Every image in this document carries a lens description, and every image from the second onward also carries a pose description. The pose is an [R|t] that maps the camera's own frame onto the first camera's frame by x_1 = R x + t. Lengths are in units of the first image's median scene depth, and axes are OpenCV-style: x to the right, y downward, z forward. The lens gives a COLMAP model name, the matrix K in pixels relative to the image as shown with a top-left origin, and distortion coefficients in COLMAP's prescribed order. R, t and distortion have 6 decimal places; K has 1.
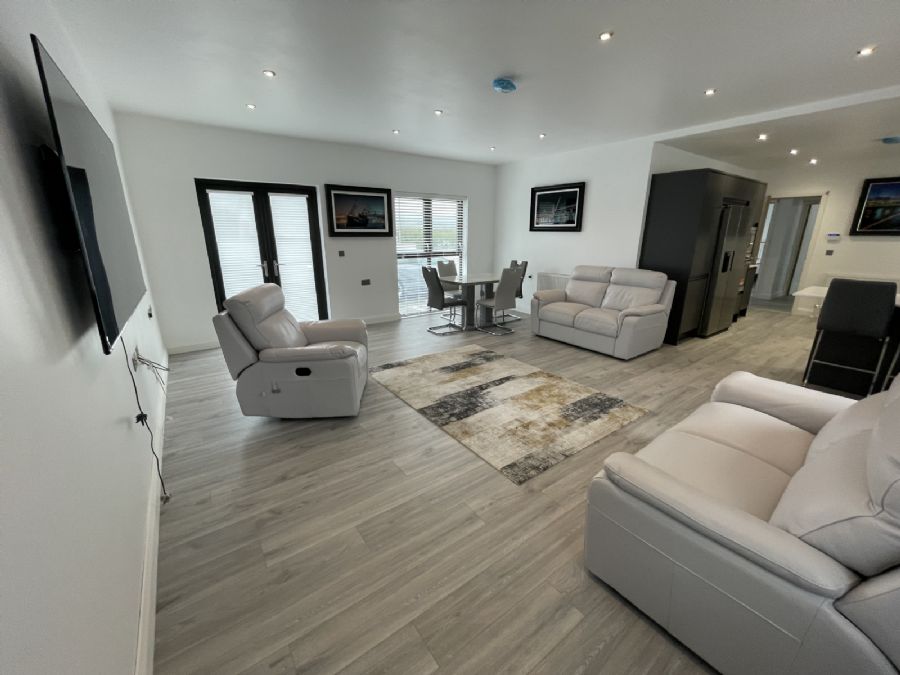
lens RADIAL K [[362.3, 0, 450.7], [0, 362.3, 335.9], [0, 0, 1]] dist [-0.000112, 0.000271]
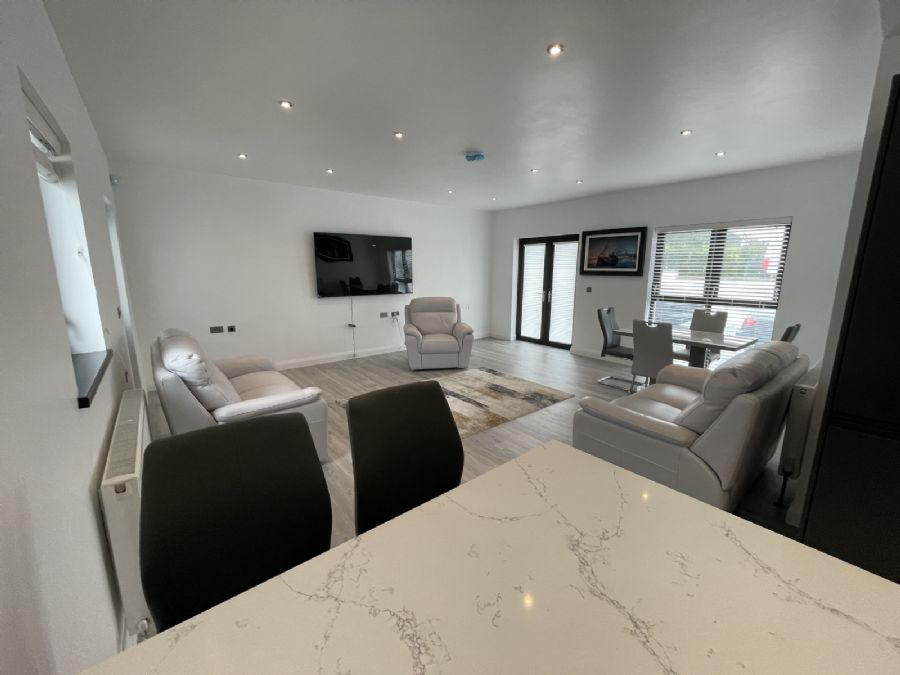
lens RADIAL K [[362.3, 0, 452.2], [0, 362.3, 337.3], [0, 0, 1]] dist [-0.000112, 0.000271]
pose [[0.051641, 0.188650, -0.980686, 0.934118], [-0.278061, 0.945880, 0.167312, -0.182930], [0.959174, 0.264050, 0.101303, 0.604106]]
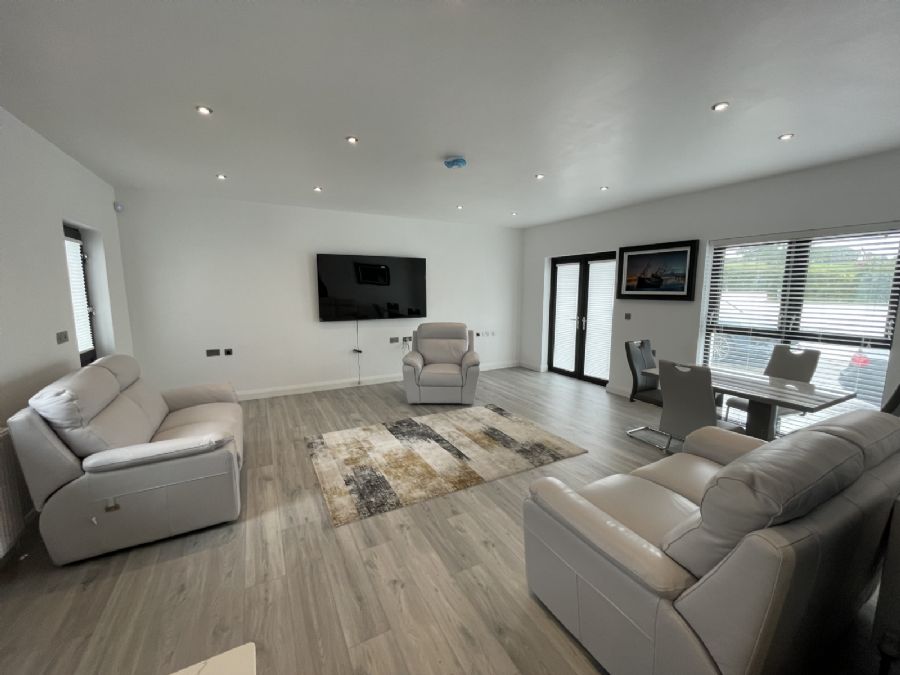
lens RADIAL K [[362.3, 0, 452.7], [0, 362.3, 337.2], [0, 0, 1]] dist [-0.000112, 0.000271]
pose [[-0.129246, 0.130479, -0.982991, 0.793786], [-0.275861, 0.947442, 0.162032, -0.235969], [0.952468, 0.292111, -0.086459, 0.774458]]
